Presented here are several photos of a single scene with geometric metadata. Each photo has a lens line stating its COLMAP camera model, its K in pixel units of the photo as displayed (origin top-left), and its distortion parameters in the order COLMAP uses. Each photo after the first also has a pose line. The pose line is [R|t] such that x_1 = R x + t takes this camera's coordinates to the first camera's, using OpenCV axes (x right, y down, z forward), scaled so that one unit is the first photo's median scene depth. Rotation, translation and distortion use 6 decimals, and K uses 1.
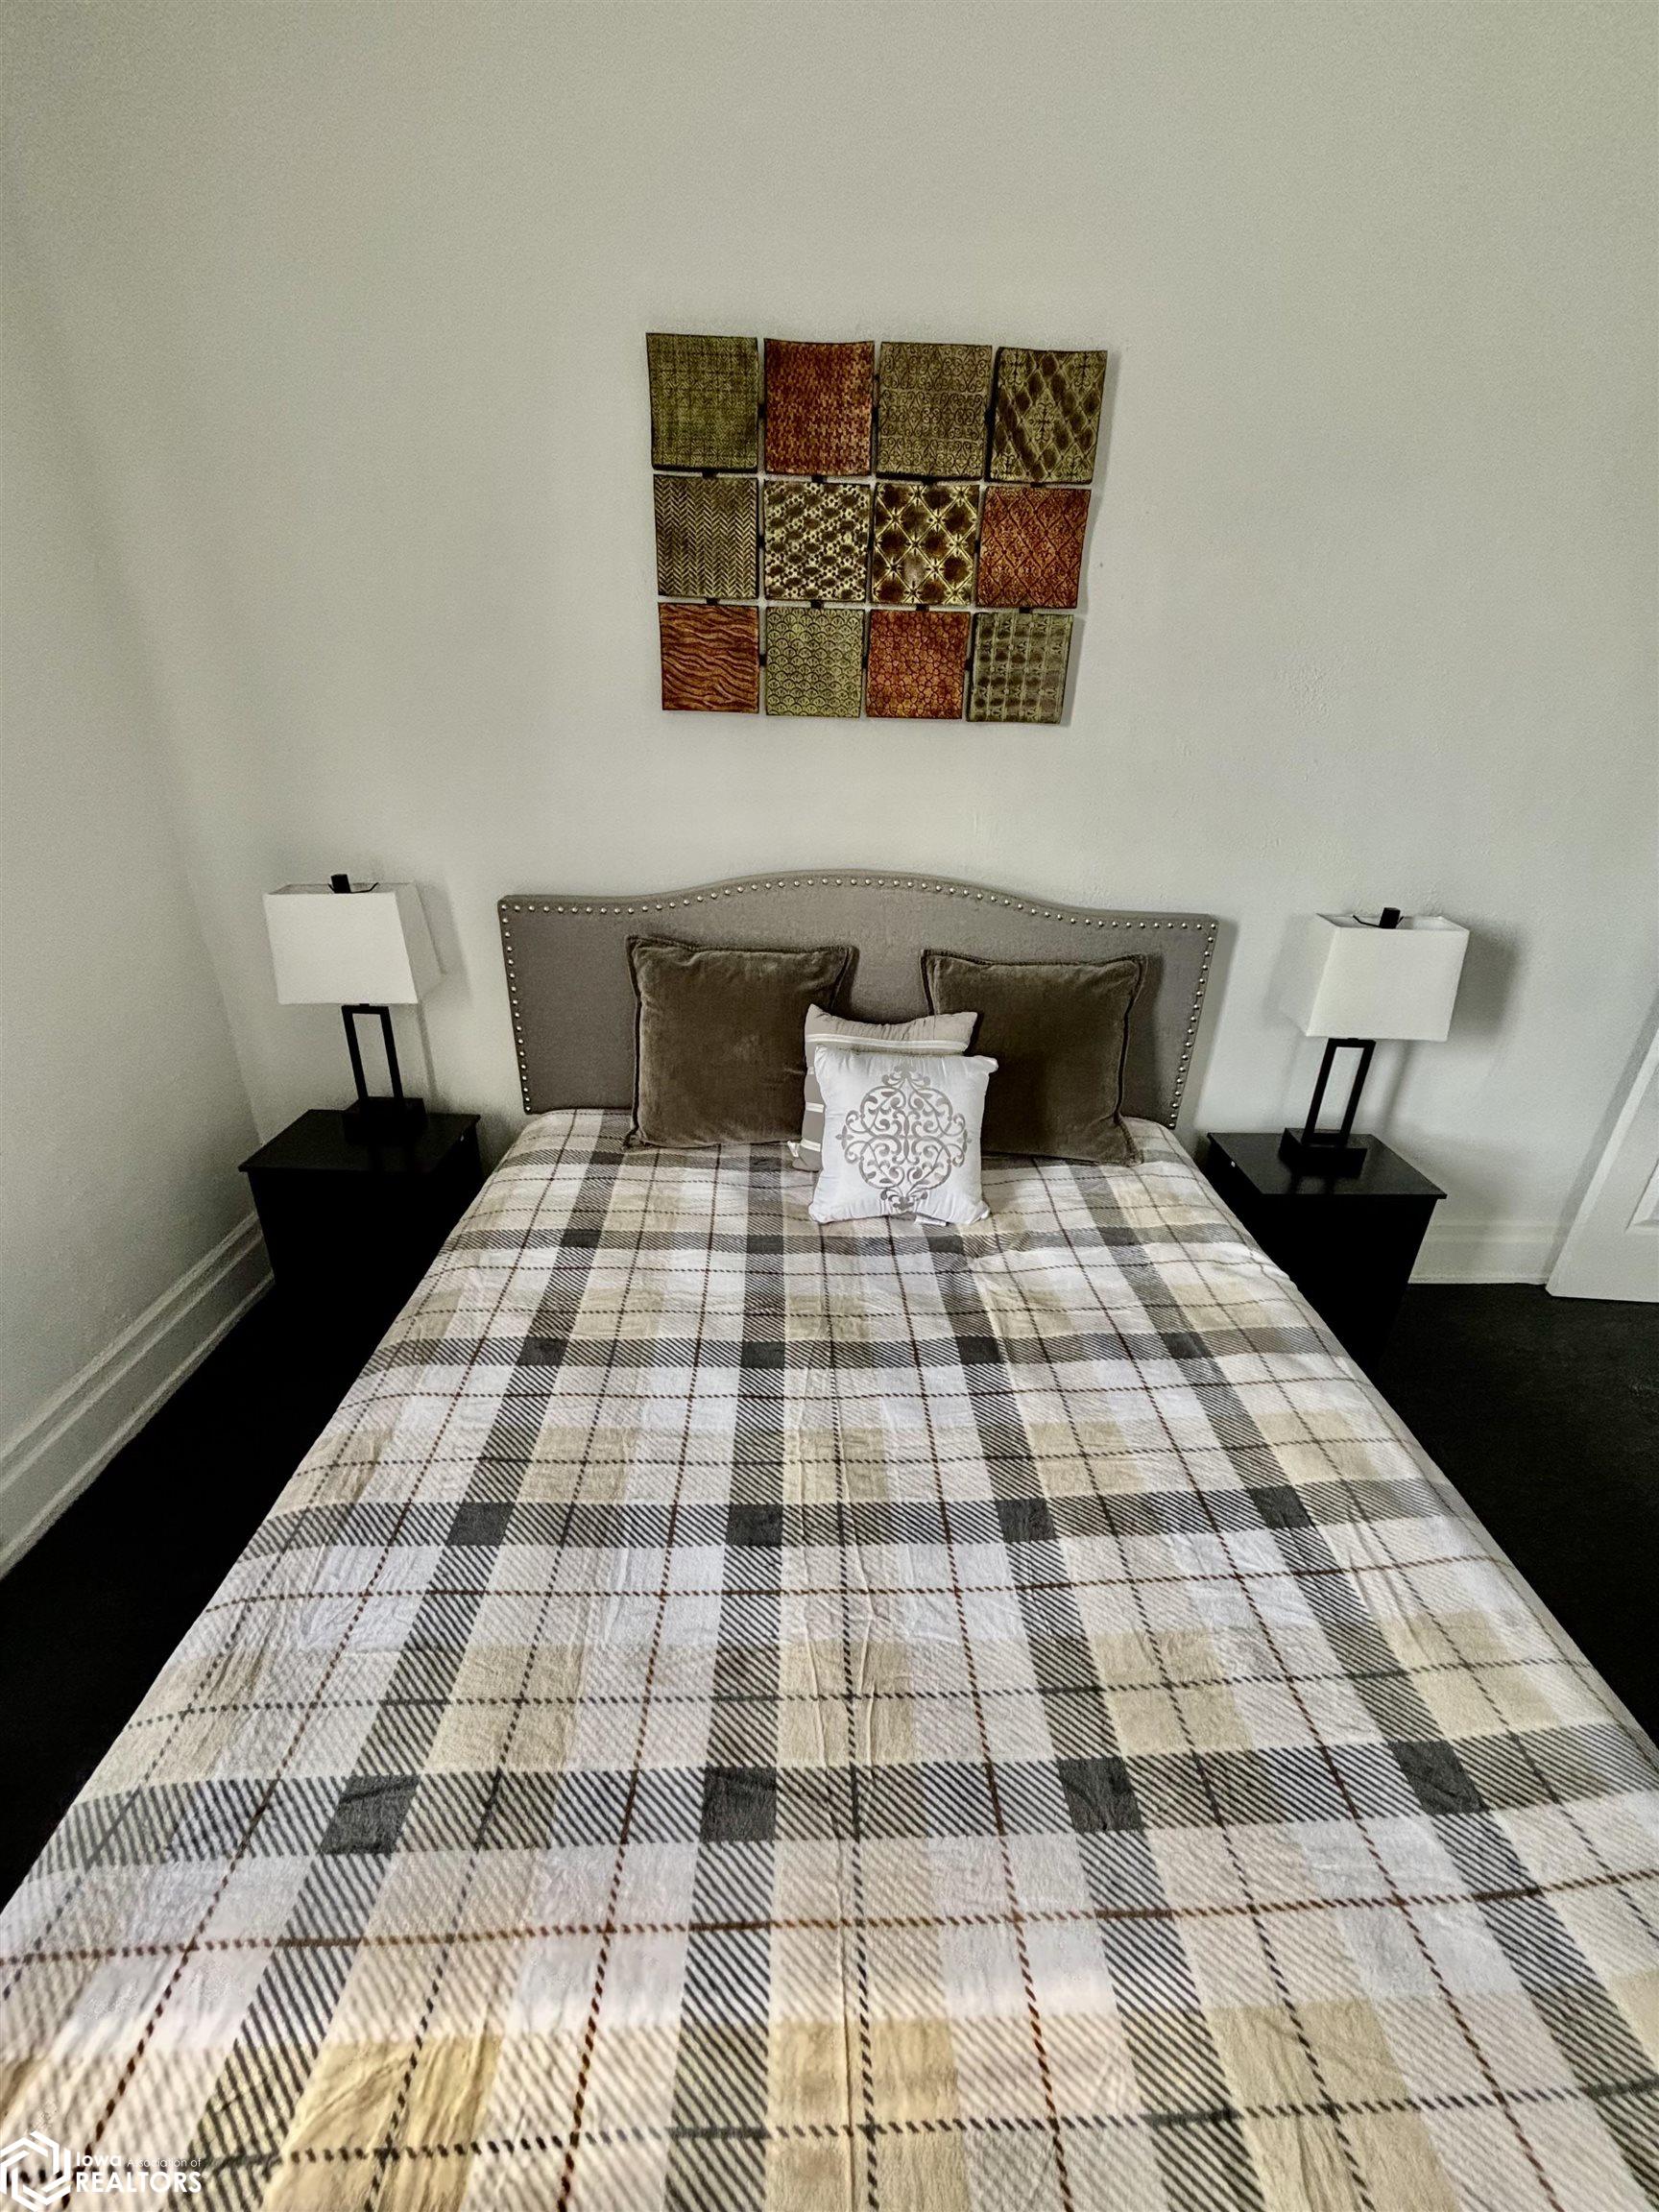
lens RADIAL K [[881.5, 0, 824.5], [0, 881.5, 1097.8], [0, 0, 1]] dist [-0.008642, 0.000011]
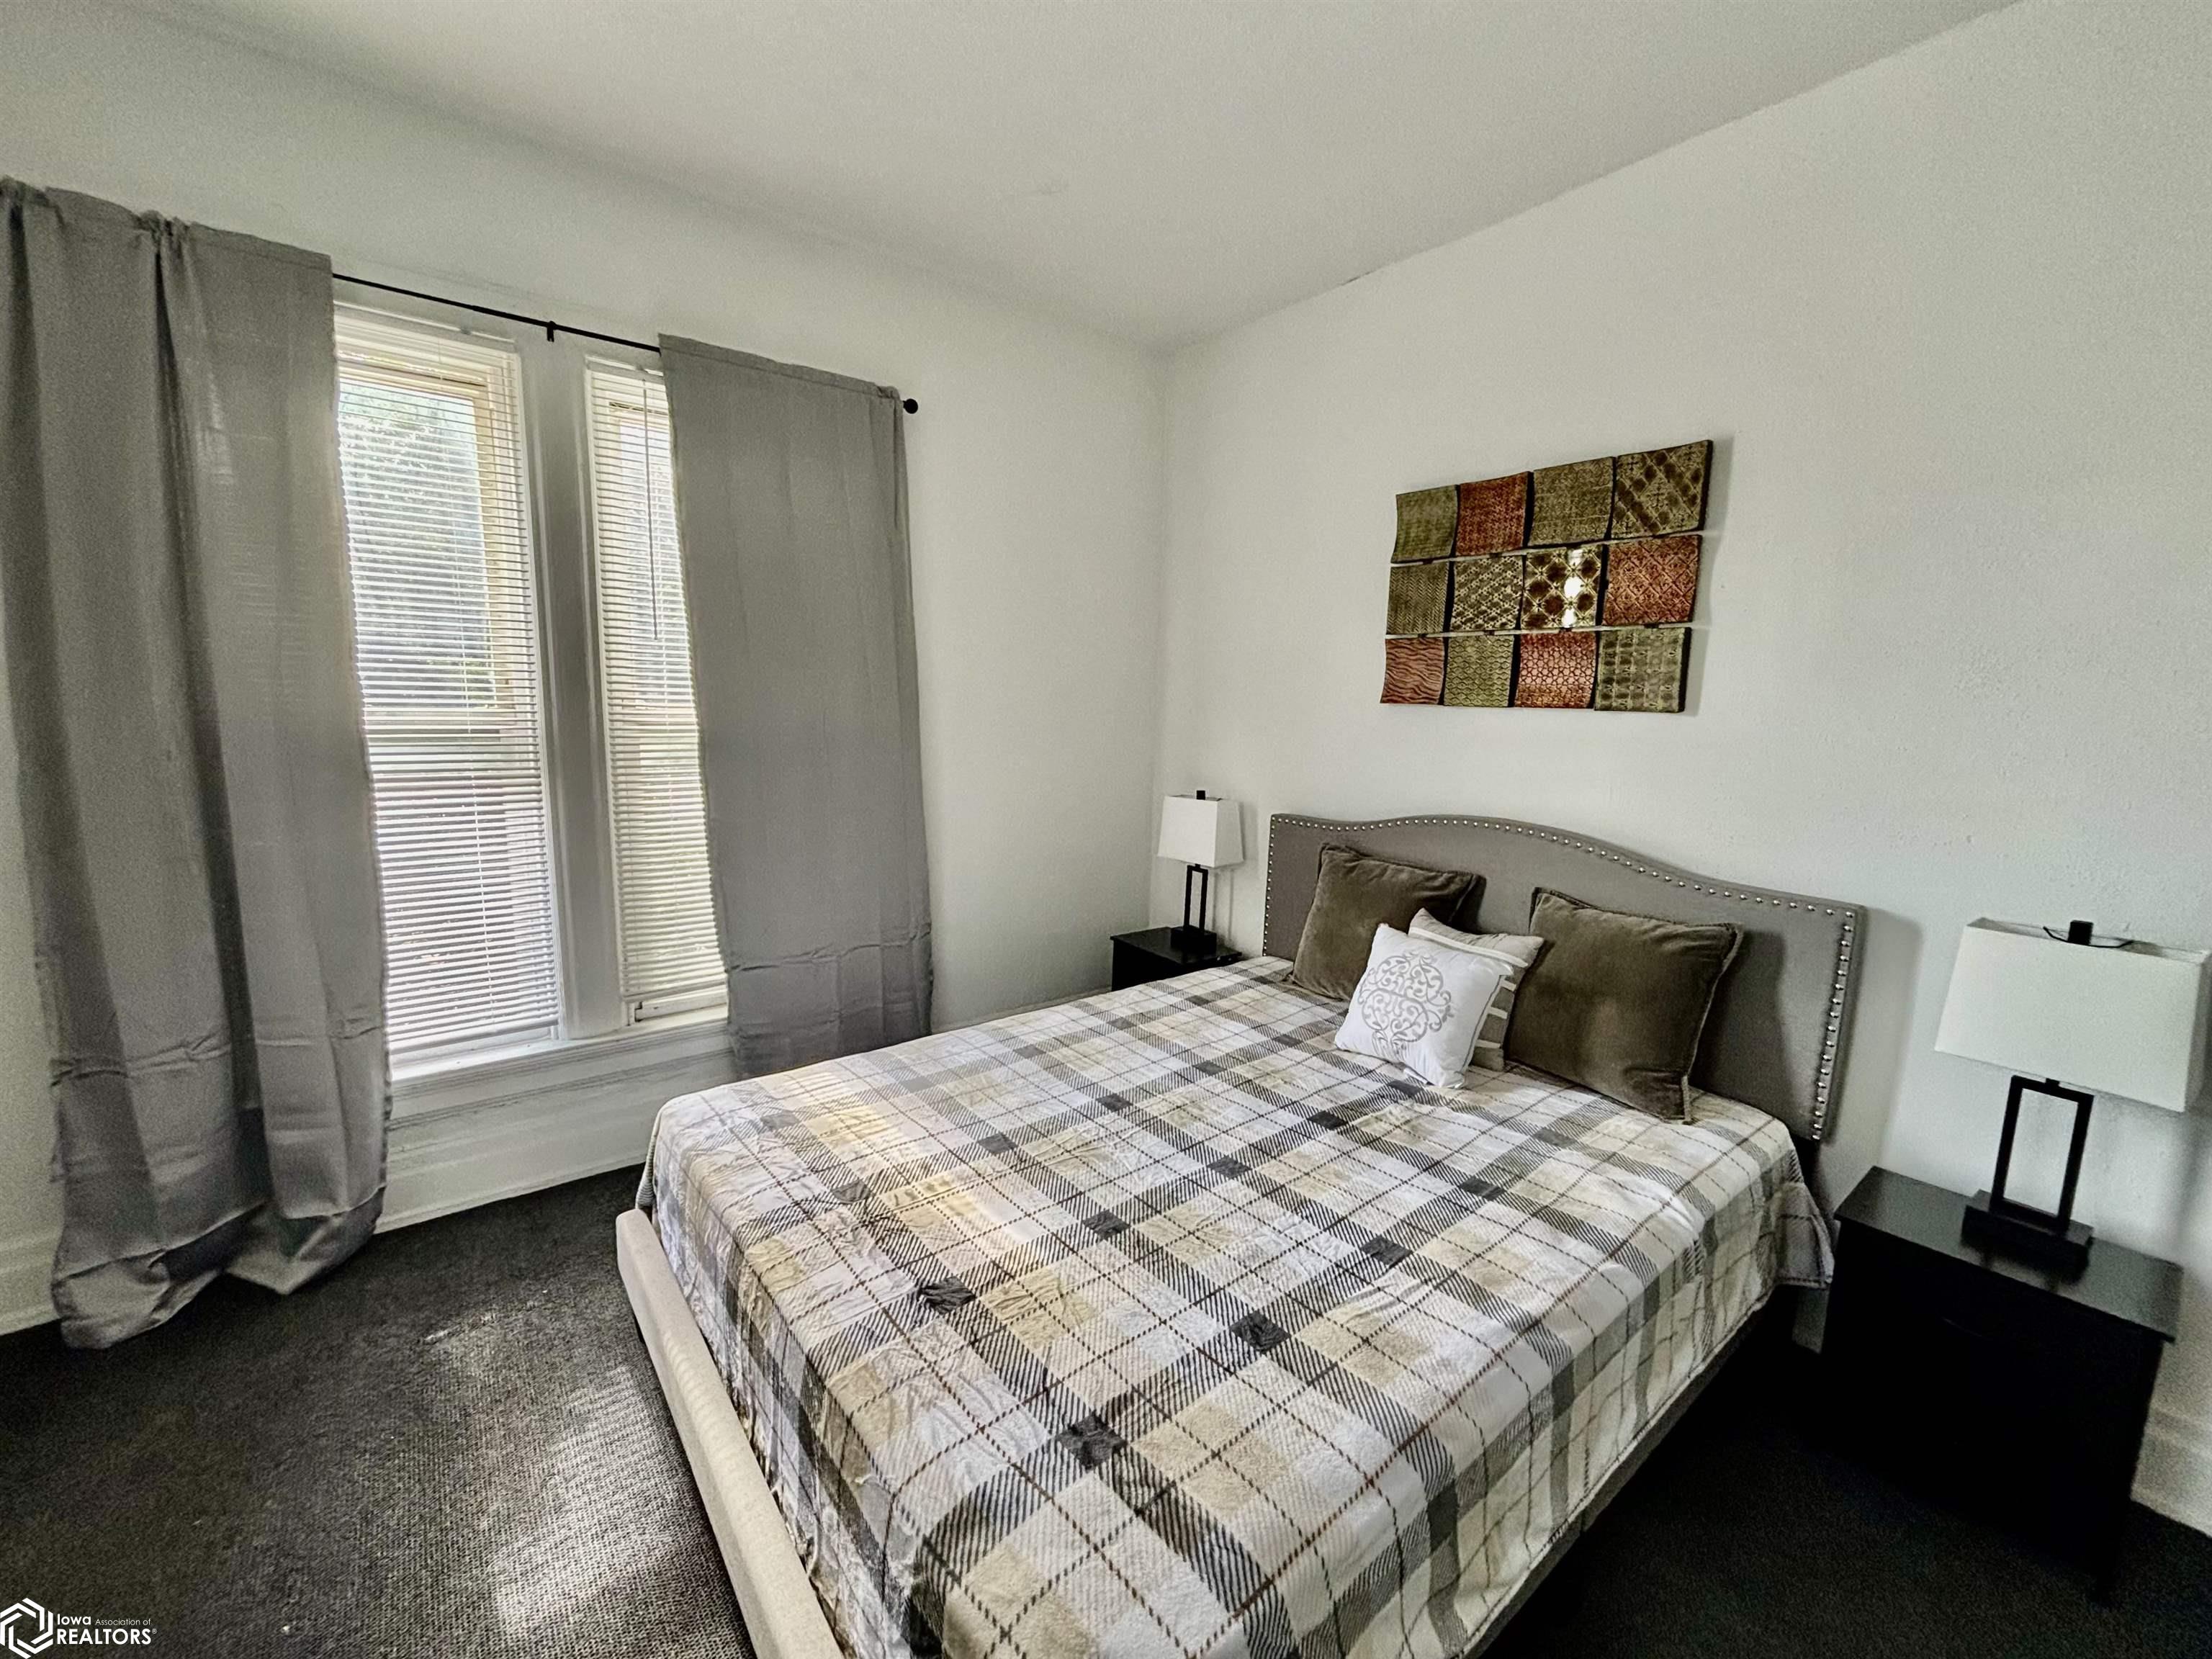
lens RADIAL K [[881.5, 0, 1106.0], [0, 881.5, 829.5], [0, 0, 1]] dist [-0.008642, 0.000011]
pose [[0.613380, 0.109576, -0.782150, 0.791649], [-0.339659, 0.930666, -0.135985, 0.136081], [0.713020, 0.349075, 0.608070, -0.188722]]
